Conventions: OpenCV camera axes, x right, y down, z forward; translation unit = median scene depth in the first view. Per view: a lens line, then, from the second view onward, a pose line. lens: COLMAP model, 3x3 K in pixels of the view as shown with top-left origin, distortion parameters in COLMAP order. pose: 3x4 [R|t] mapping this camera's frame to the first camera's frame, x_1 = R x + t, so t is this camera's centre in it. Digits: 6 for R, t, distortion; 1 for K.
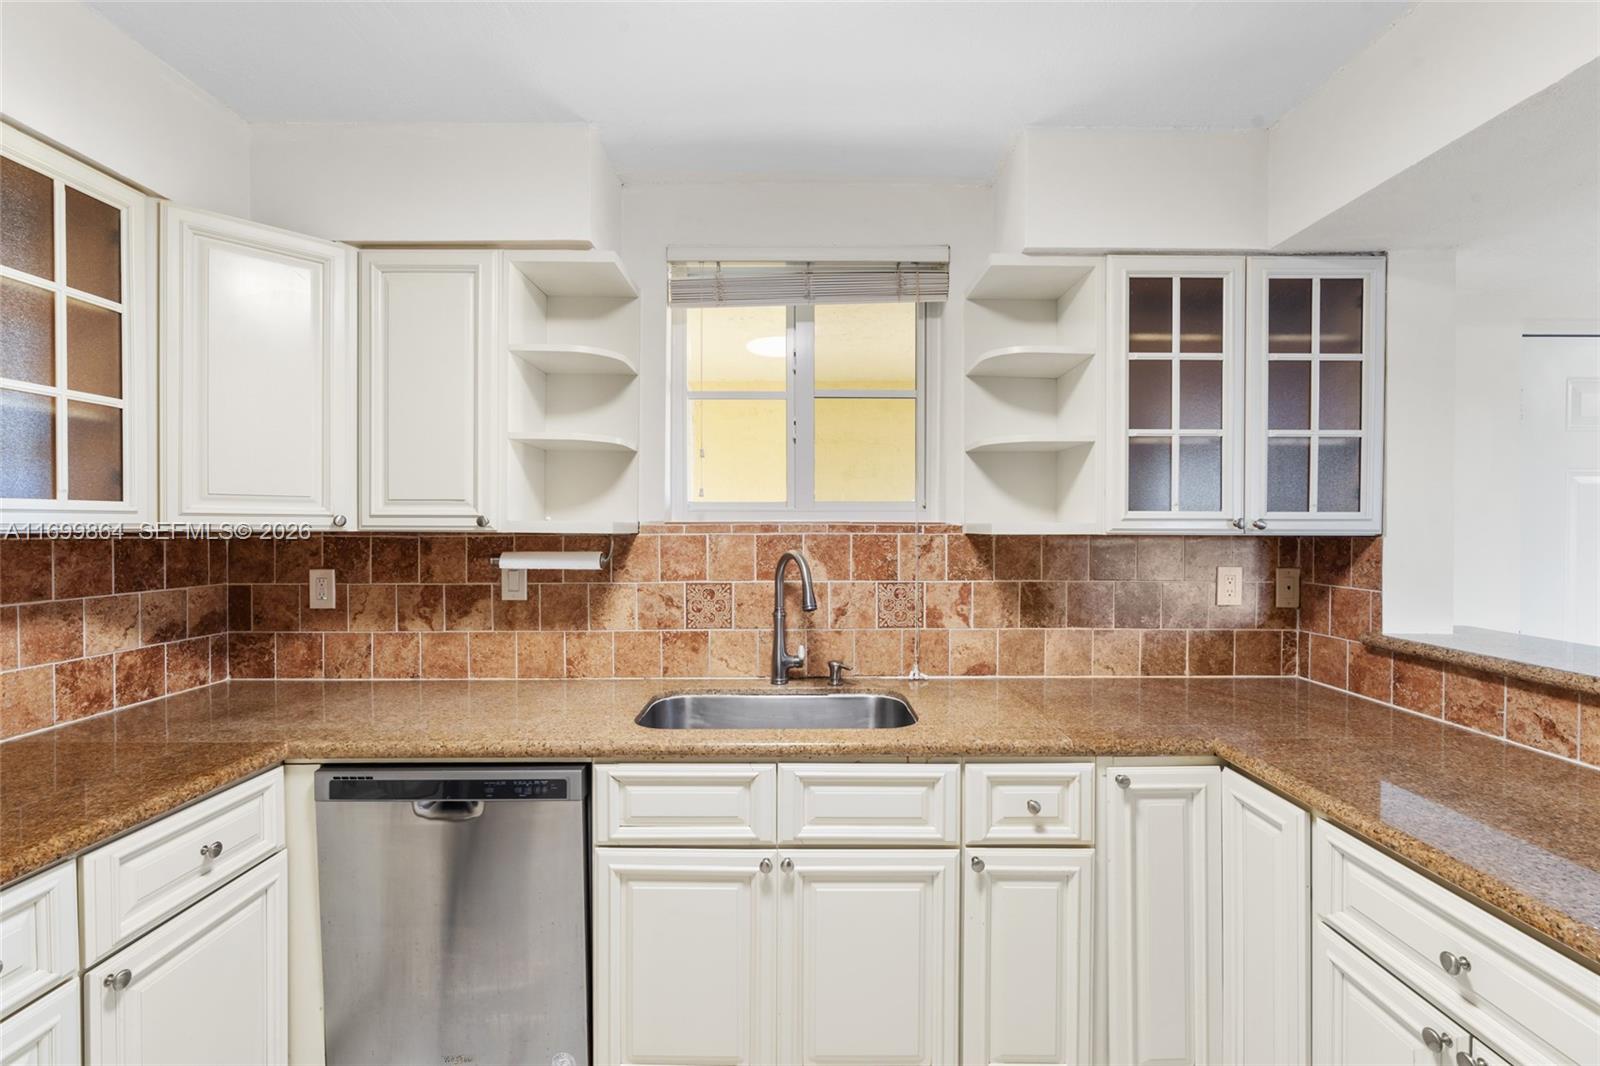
lens RADIAL K [[719.6, 0, 800.0], [0, 719.6, 533.0], [0, 0, 1]] dist [-0.001311, -0.000624]
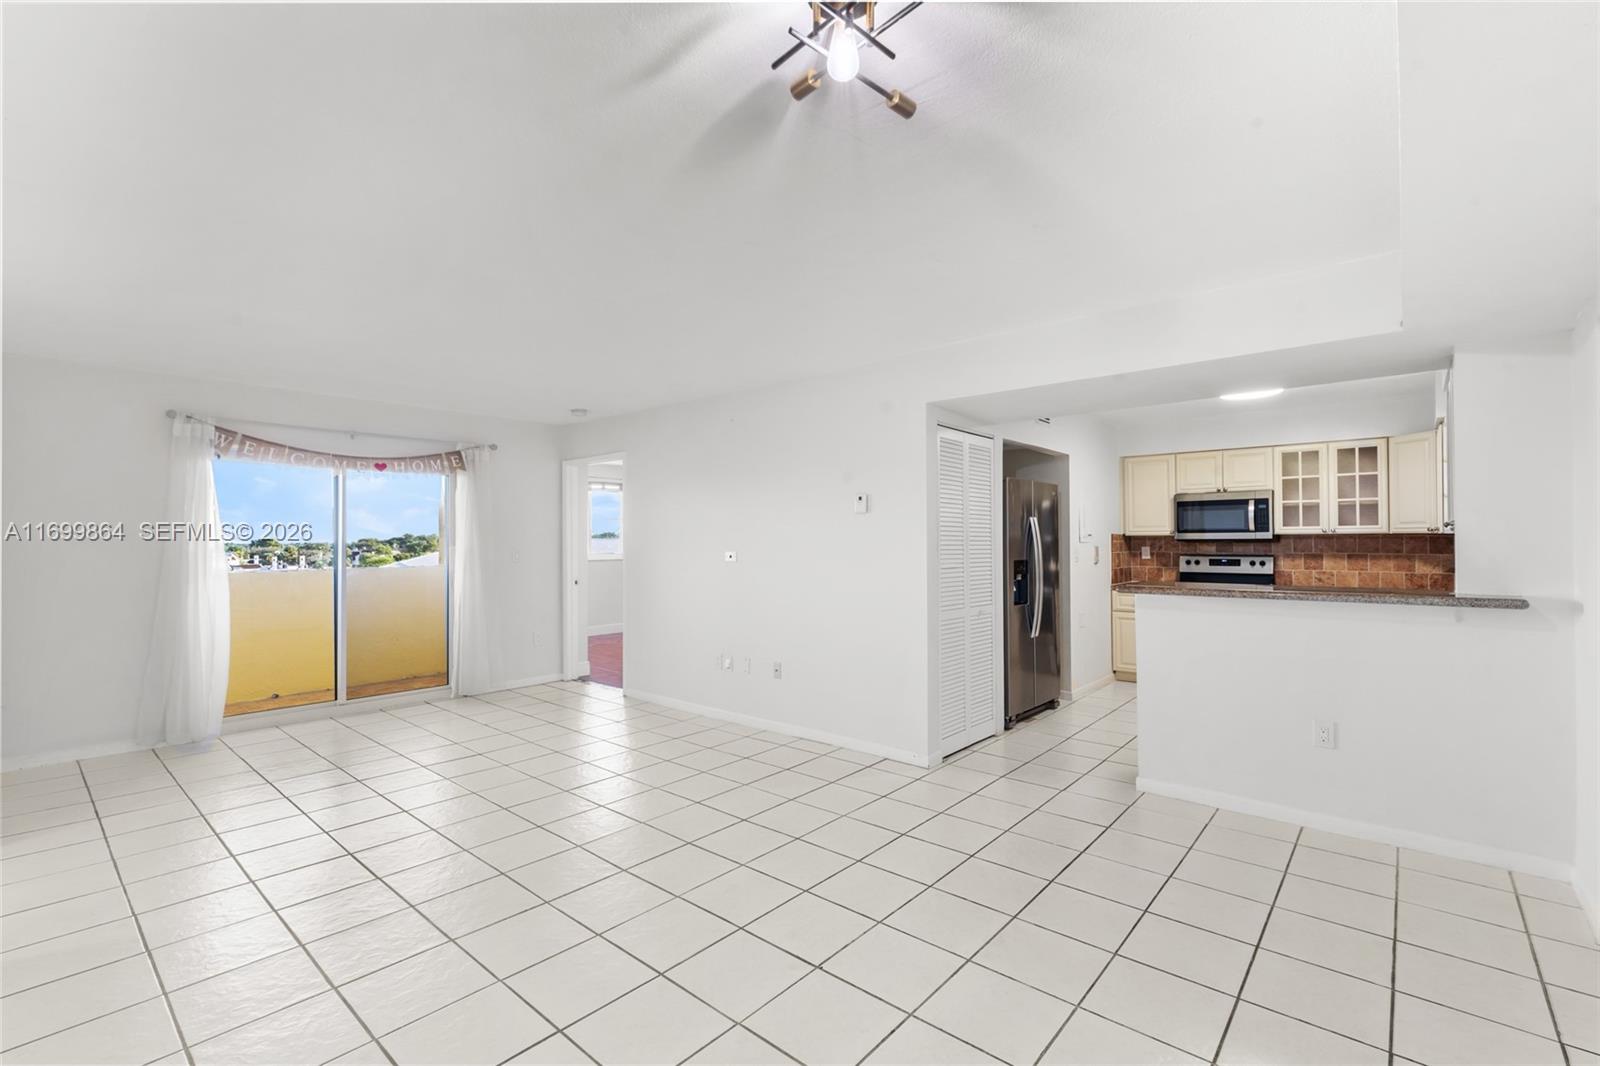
lens RADIAL K [[719.6, 0, 800.0], [0, 719.6, 533.0], [0, 0, 1]] dist [-0.001311, -0.000624]
pose [[-0.608163, -0.002967, -0.793807, 3.647566], [-0.006070, 0.999981, 0.000913, 0.010075], [0.793789, 0.005373, -0.608170, 0.859386]]
